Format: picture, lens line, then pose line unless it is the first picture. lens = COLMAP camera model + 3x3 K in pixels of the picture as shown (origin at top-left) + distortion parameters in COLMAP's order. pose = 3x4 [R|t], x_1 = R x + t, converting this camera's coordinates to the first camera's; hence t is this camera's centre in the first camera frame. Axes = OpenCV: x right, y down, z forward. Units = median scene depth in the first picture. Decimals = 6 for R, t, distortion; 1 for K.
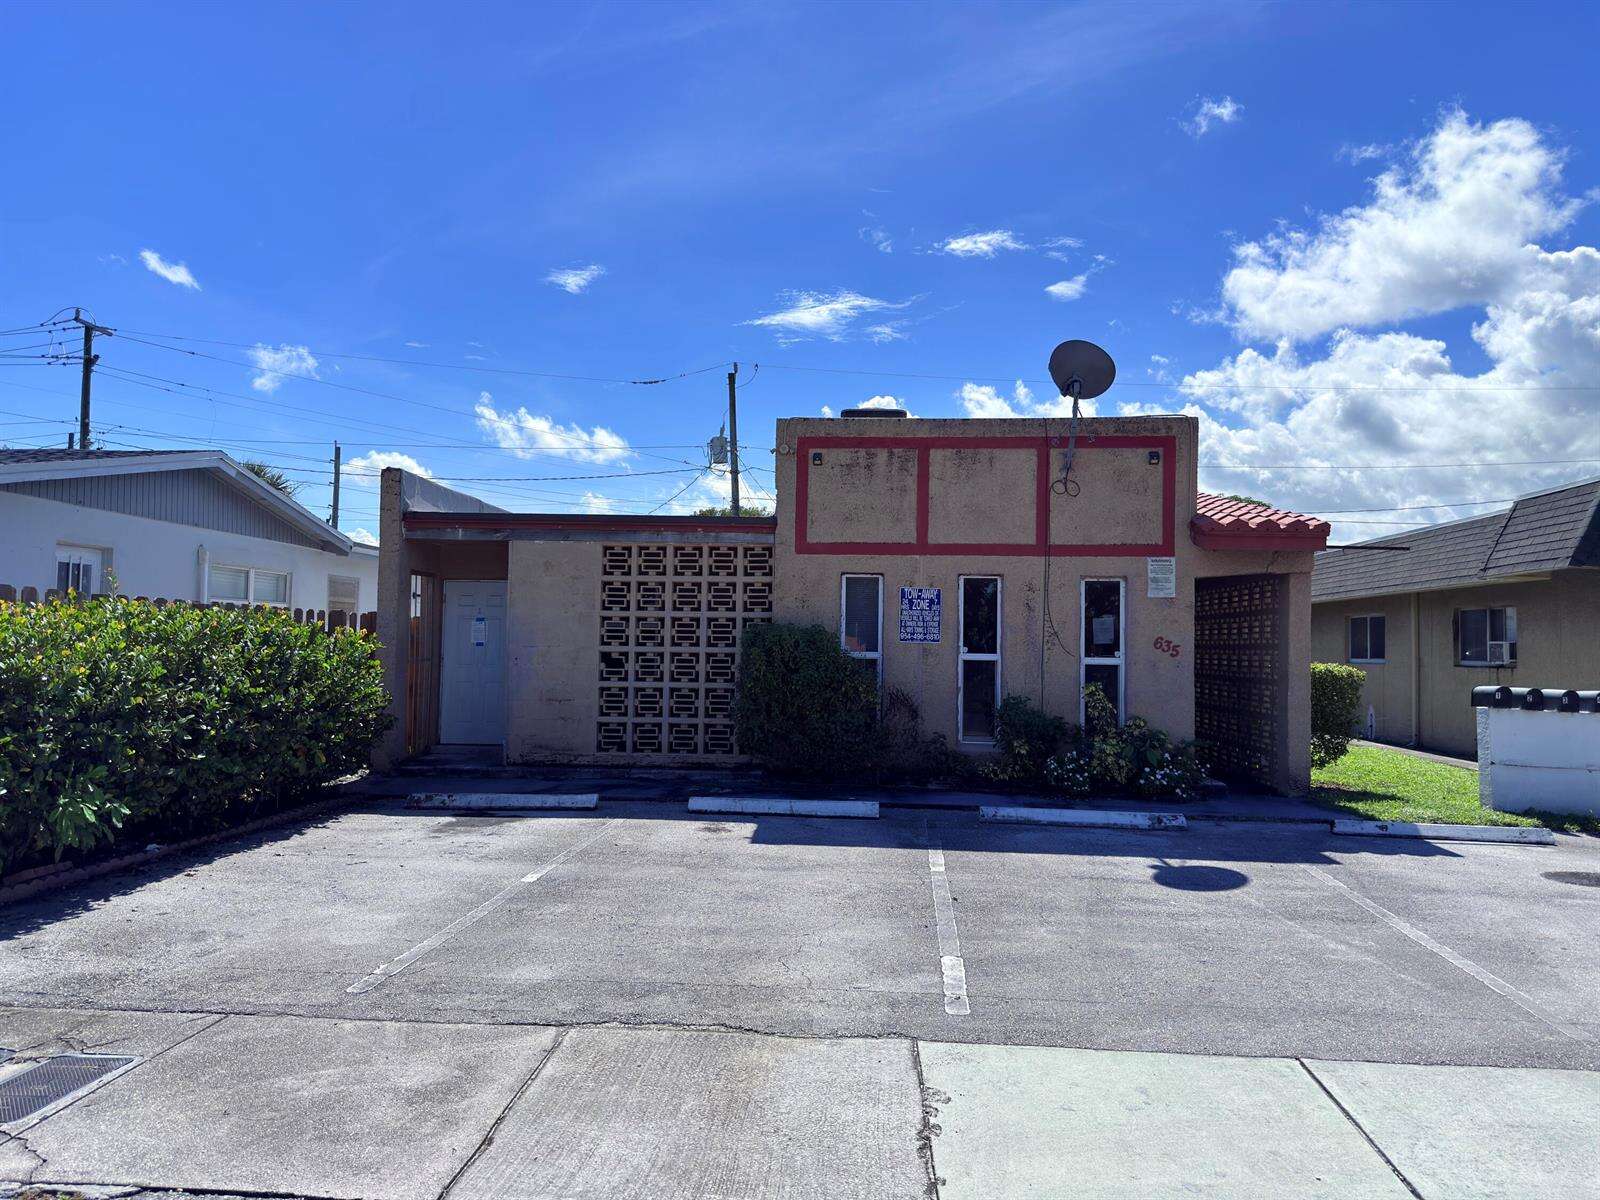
lens RADIAL K [[1117.2, 0, 790.8], [0, 1117.2, 601.1], [0, 0, 1]] dist [0.075296, -0.093463]
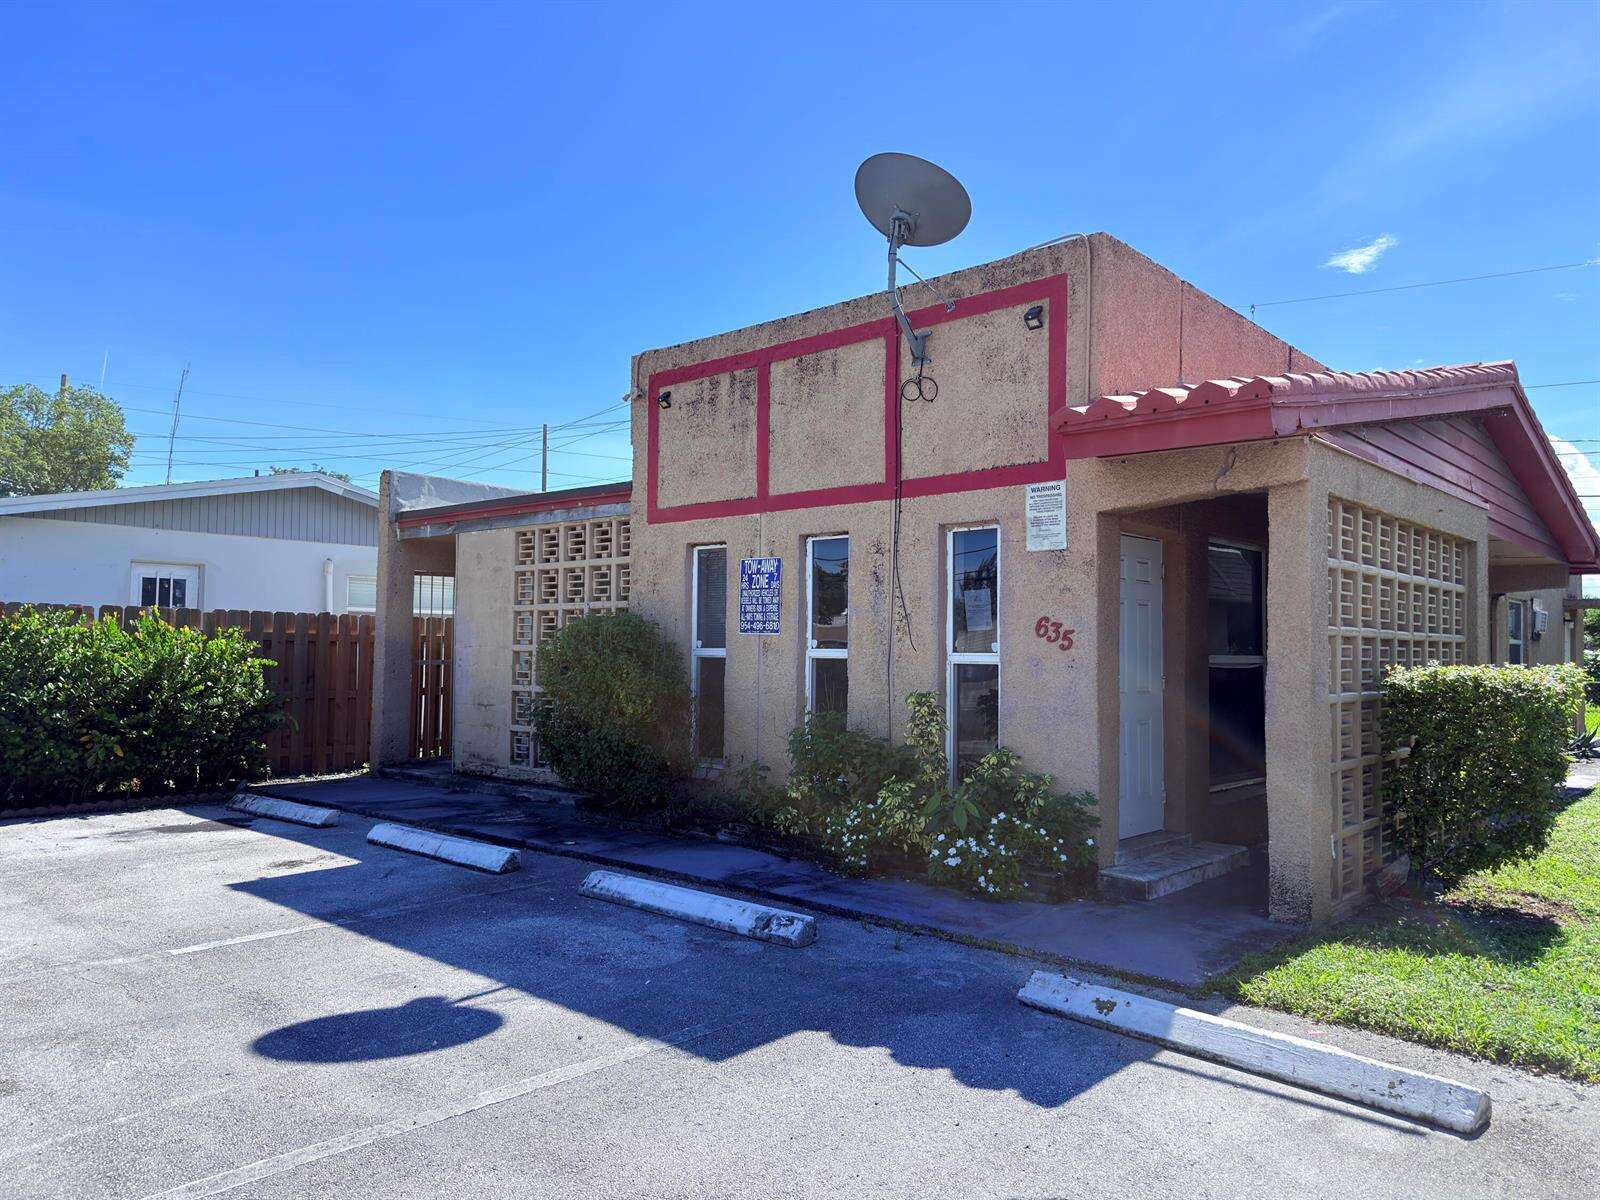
lens RADIAL K [[1130.3, 0, 792.9], [0, 1130.3, 604.8], [0, 0, 1]] dist [0.079727, -0.109844]
pose [[0.794535, -0.032864, -0.606328, 0.573191], [0.026089, 0.999460, -0.019986, 0.033200], [0.606658, 0.000061, 0.794963, 0.435698]]
